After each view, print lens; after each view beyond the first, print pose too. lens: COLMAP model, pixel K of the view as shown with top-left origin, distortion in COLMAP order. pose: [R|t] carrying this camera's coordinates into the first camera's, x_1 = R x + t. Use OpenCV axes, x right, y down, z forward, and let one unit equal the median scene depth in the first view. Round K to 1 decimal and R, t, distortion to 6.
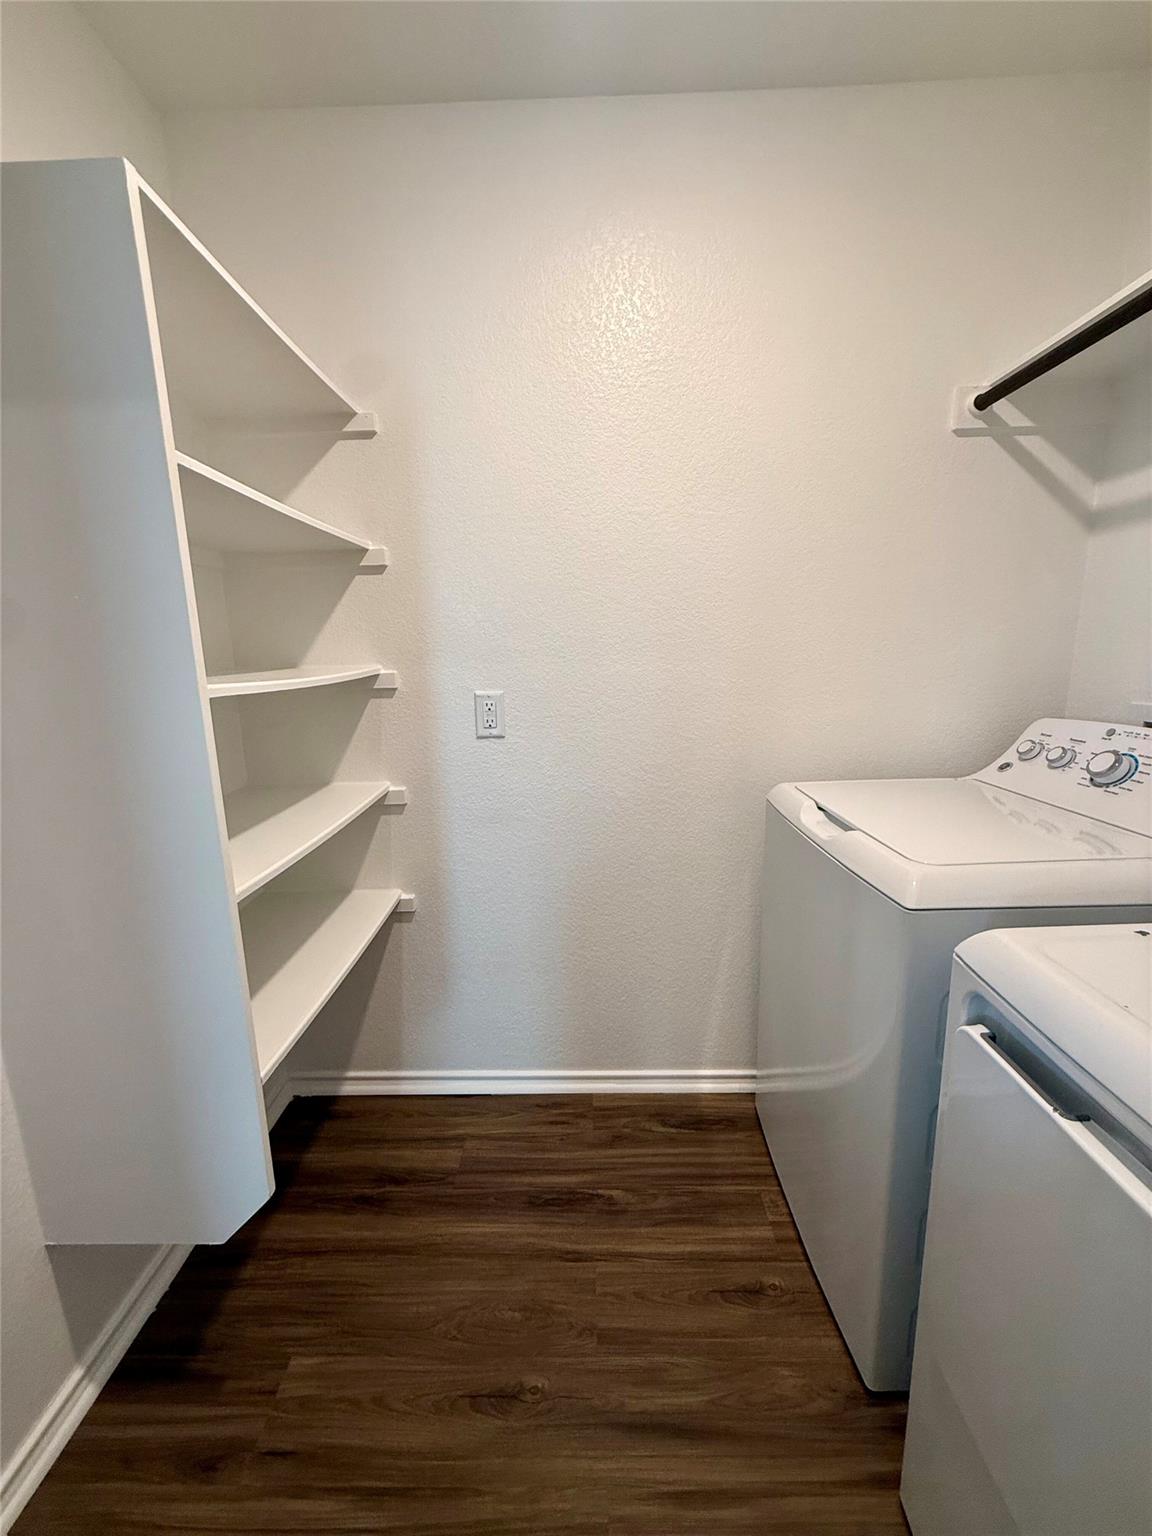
lens RADIAL K [[610.7, 0, 574.3], [0, 610.7, 768.7], [0, 0, 1]] dist [-0.005233, 0.000162]
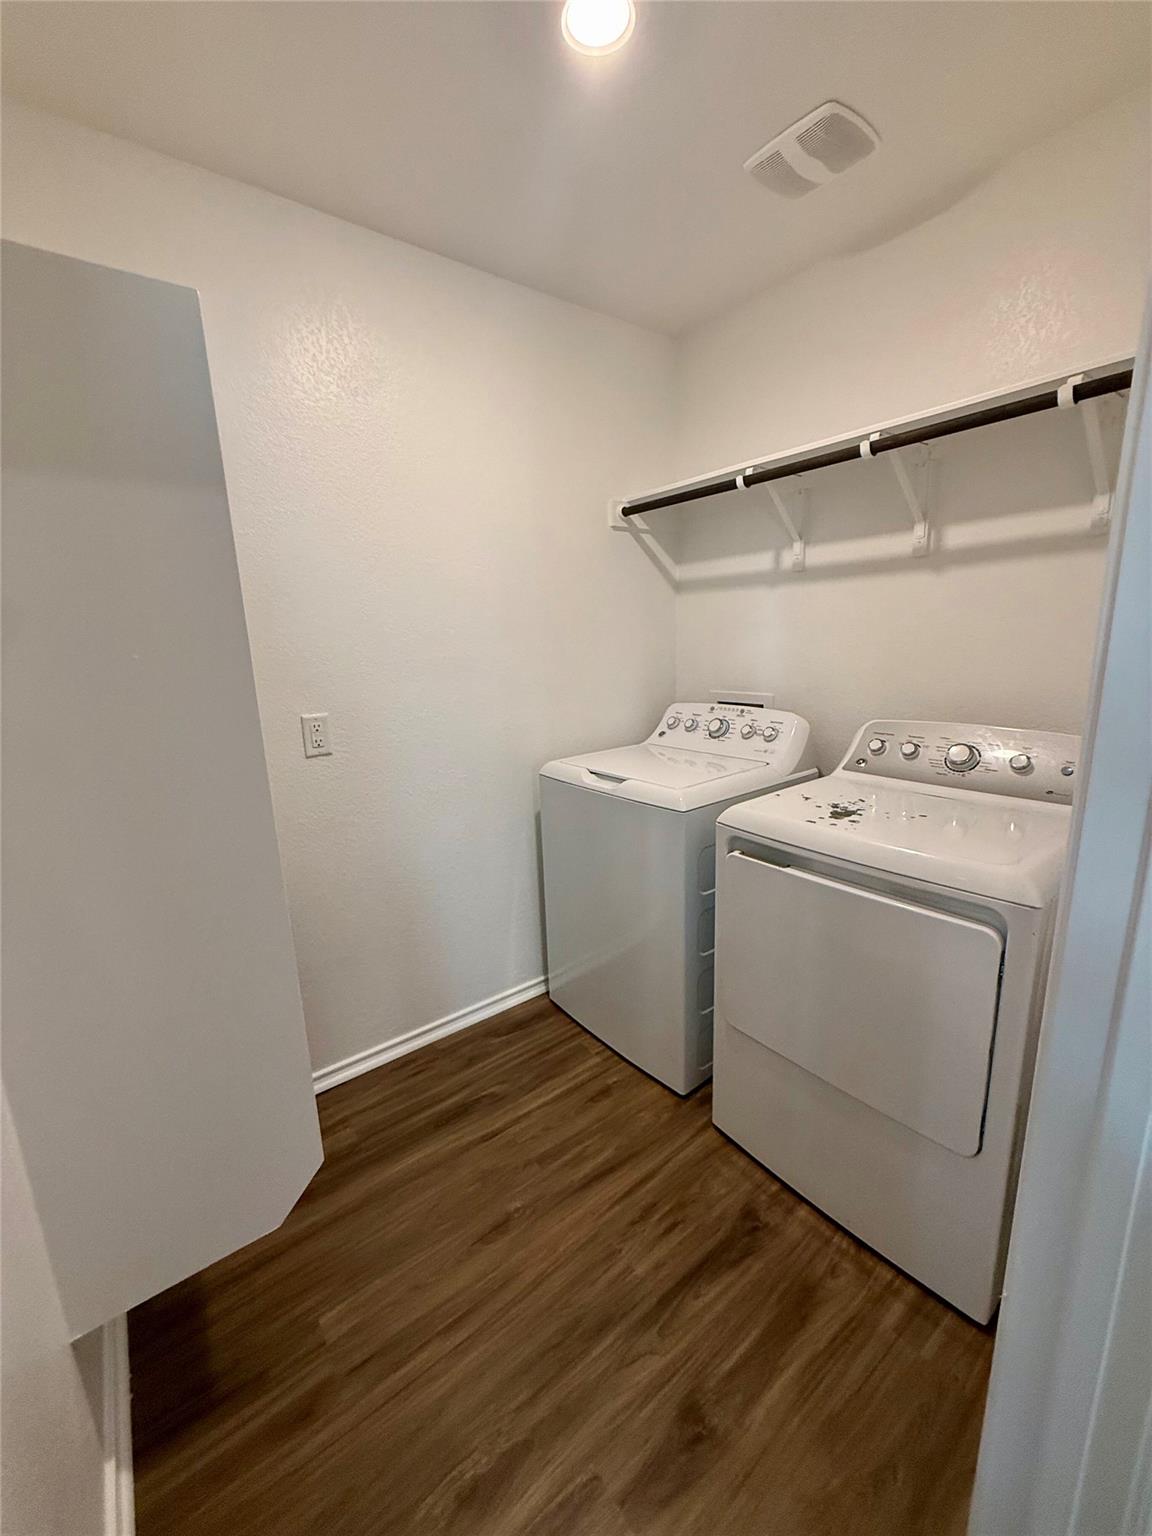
lens RADIAL K [[610.7, 0, 576.4], [0, 610.7, 769.1], [0, 0, 1]] dist [-0.005233, 0.000162]
pose [[0.783553, -0.135455, 0.606380, -0.532271], [0.135285, 0.989726, 0.046277, -0.017838], [-0.606418, 0.045774, 0.793827, -0.188724]]
